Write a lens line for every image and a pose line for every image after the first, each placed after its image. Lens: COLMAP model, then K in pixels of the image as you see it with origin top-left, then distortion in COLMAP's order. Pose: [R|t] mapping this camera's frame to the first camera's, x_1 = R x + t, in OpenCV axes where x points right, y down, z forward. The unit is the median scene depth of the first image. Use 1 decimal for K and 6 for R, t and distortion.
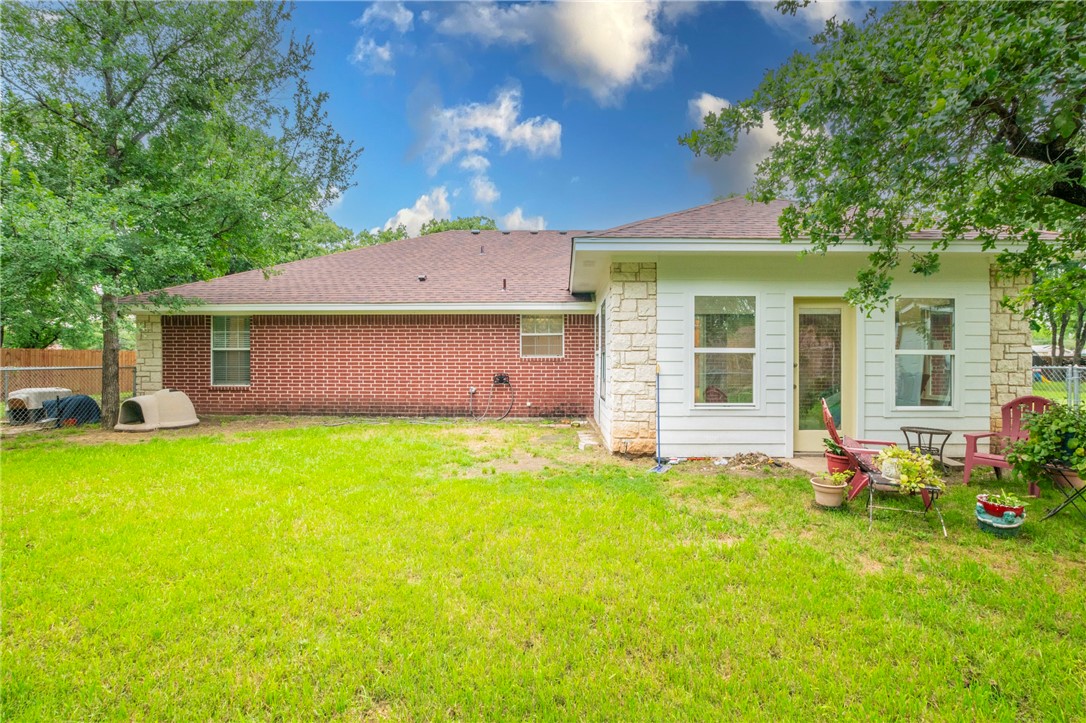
lens RADIAL K [[484.8, 0, 544.5], [0, 484.8, 325.3], [0, 0, 1]] dist [-0.000818, -0.000375]
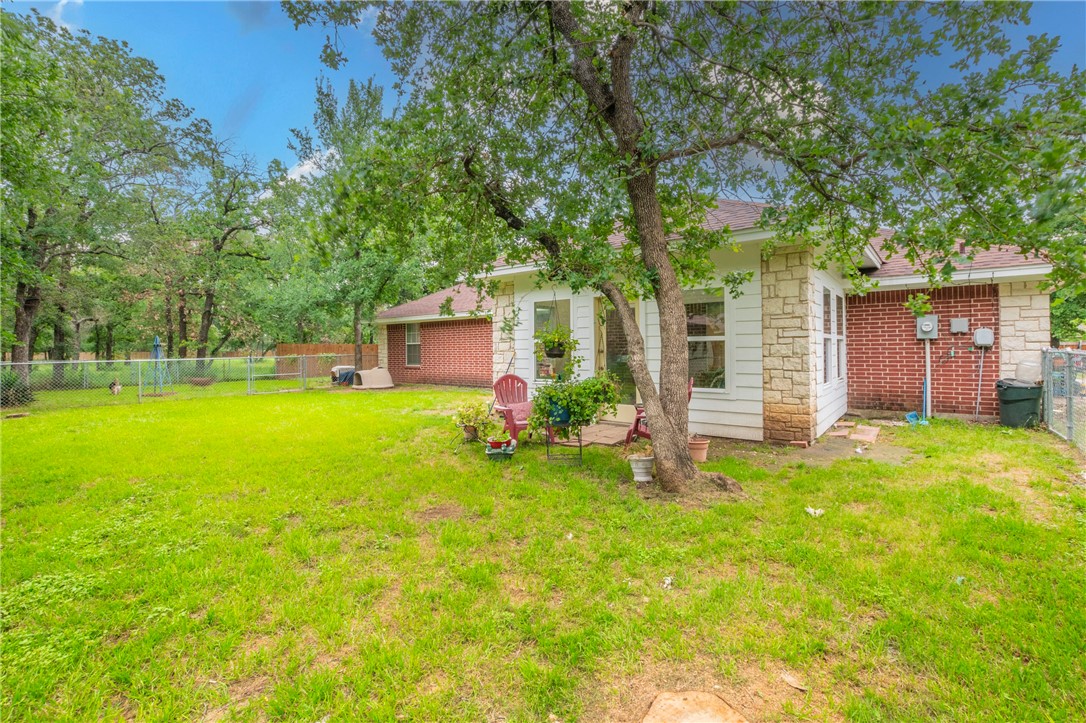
lens RADIAL K [[484.8, 0, 544.5], [0, 484.8, 325.3], [0, 0, 1]] dist [-0.000818, -0.000375]
pose [[0.802853, -0.040767, -0.594781, 1.135867], [0.059289, 0.998173, 0.011614, -0.007652], [0.593221, -0.044588, 0.803804, -0.080741]]
